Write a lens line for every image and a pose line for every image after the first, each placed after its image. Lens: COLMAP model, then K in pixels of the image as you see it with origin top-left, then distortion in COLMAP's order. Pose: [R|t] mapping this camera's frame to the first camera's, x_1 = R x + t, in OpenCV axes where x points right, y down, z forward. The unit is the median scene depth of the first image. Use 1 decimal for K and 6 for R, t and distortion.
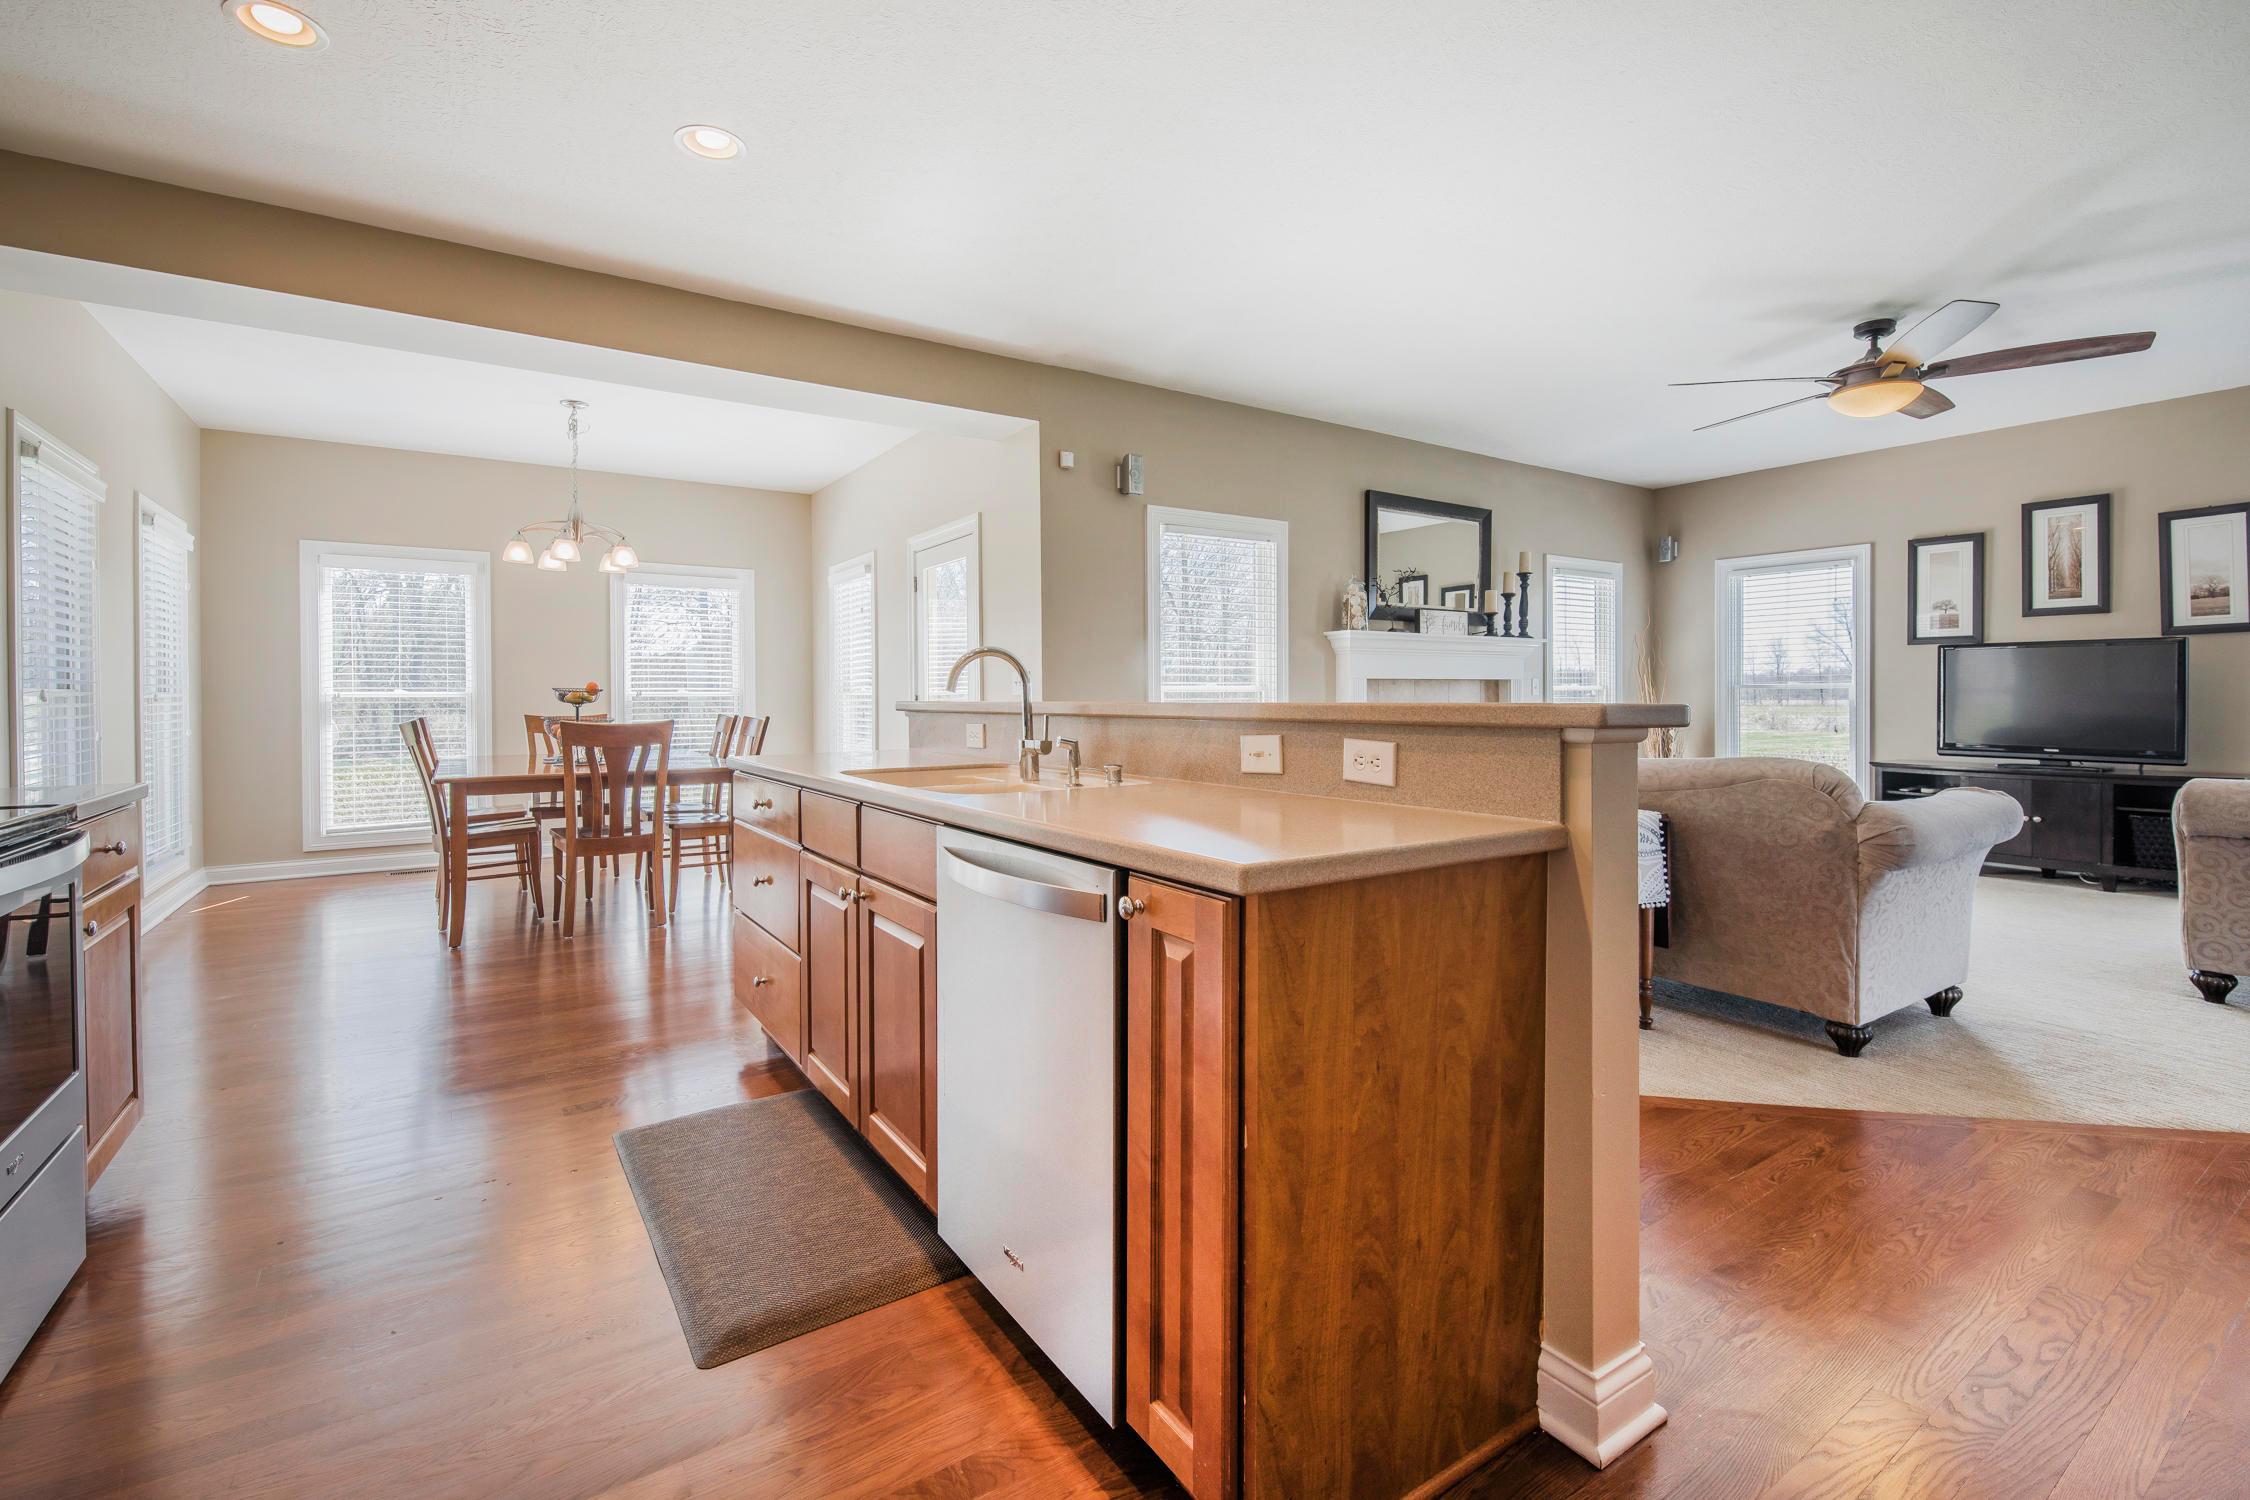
lens RADIAL K [[988.8, 0, 1123.8], [0, 988.8, 702.0], [0, 0, 1]] dist [0.000958, -0.006328]
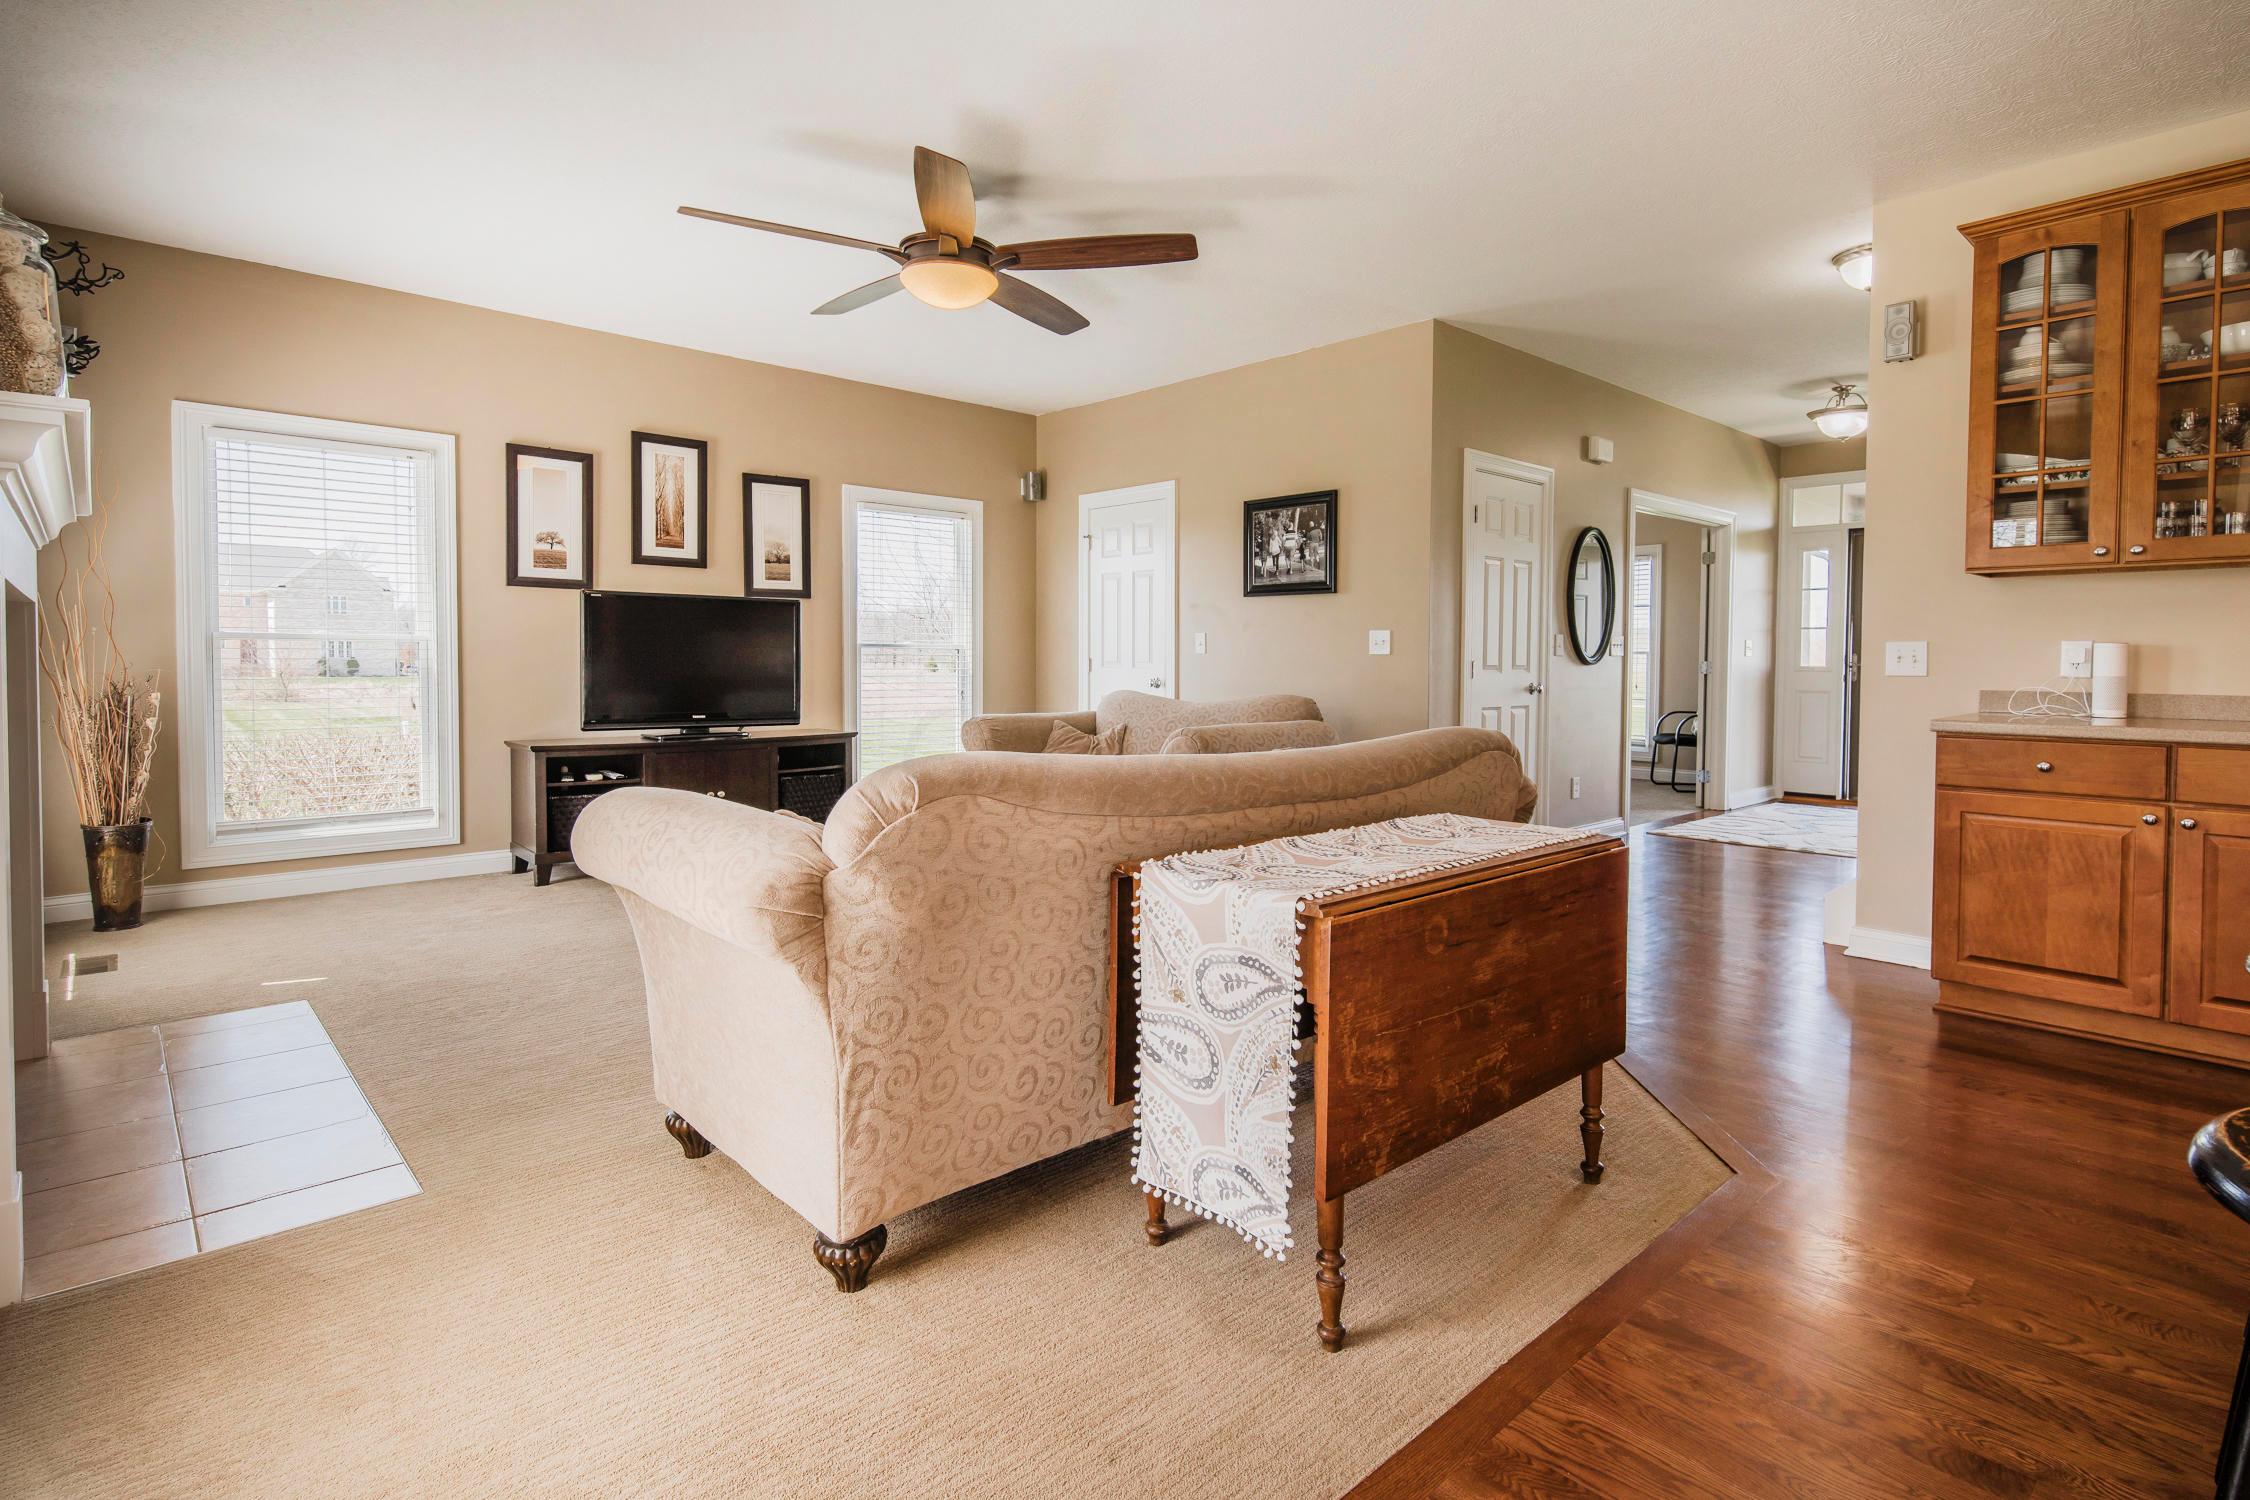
lens RADIAL K [[1114.2, 0, 1168.3], [0, 1114.2, 697.4], [0, 0, 1]] dist [0.003672, -0.000567]
pose [[-0.171568, -0.028550, 0.984758, -0.125405], [0.001290, 0.999573, 0.029204, 0.001952], [-0.985171, 0.006280, -0.171458, 0.724332]]
